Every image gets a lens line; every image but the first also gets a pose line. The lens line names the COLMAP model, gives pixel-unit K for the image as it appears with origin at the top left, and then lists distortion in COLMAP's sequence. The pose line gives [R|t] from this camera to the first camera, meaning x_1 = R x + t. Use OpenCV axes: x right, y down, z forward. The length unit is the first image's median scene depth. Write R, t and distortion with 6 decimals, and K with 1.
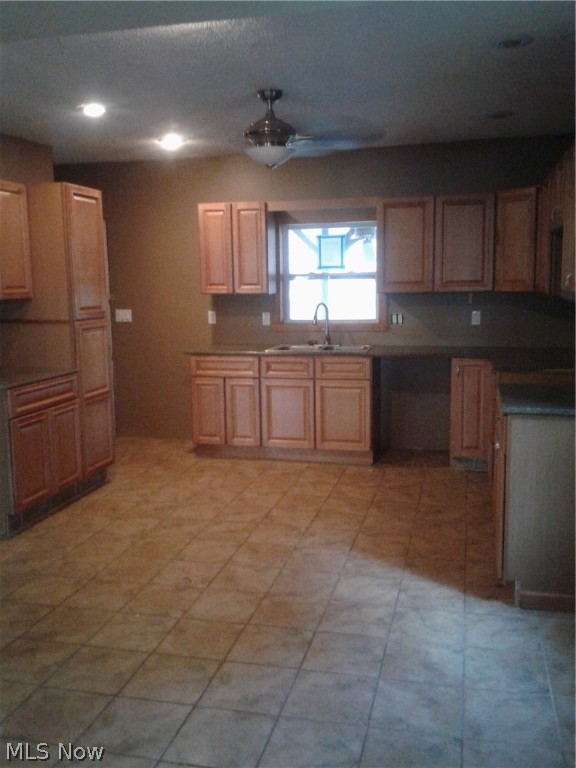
lens RADIAL K [[712.3, 0, 293.1], [0, 712.3, 381.9], [0, 0, 1]] dist [0.114157, -0.257364]
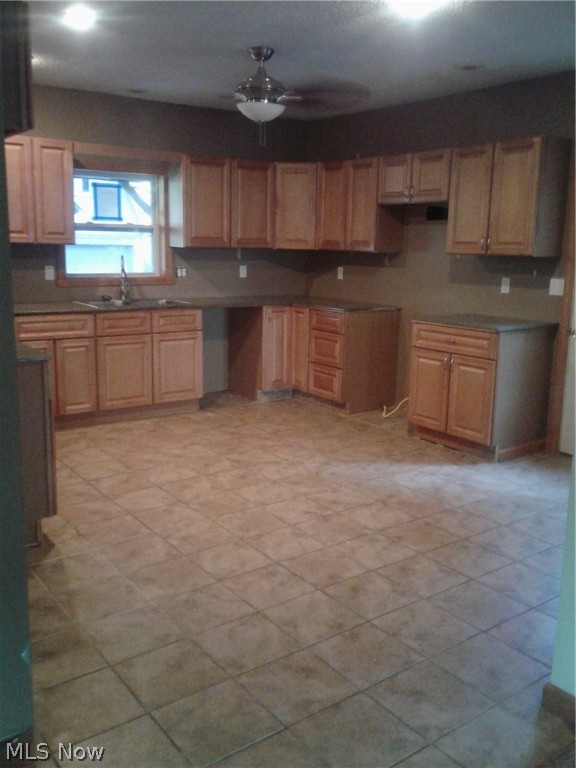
lens RADIAL K [[712.3, 0, 293.1], [0, 712.3, 381.9], [0, 0, 1]] dist [0.114157, -0.257364]
pose [[0.640519, -0.121714, 0.758235, -0.800965], [0.080235, 0.992563, 0.091551, -0.016393], [-0.763739, 0.002197, 0.645521, 0.275959]]
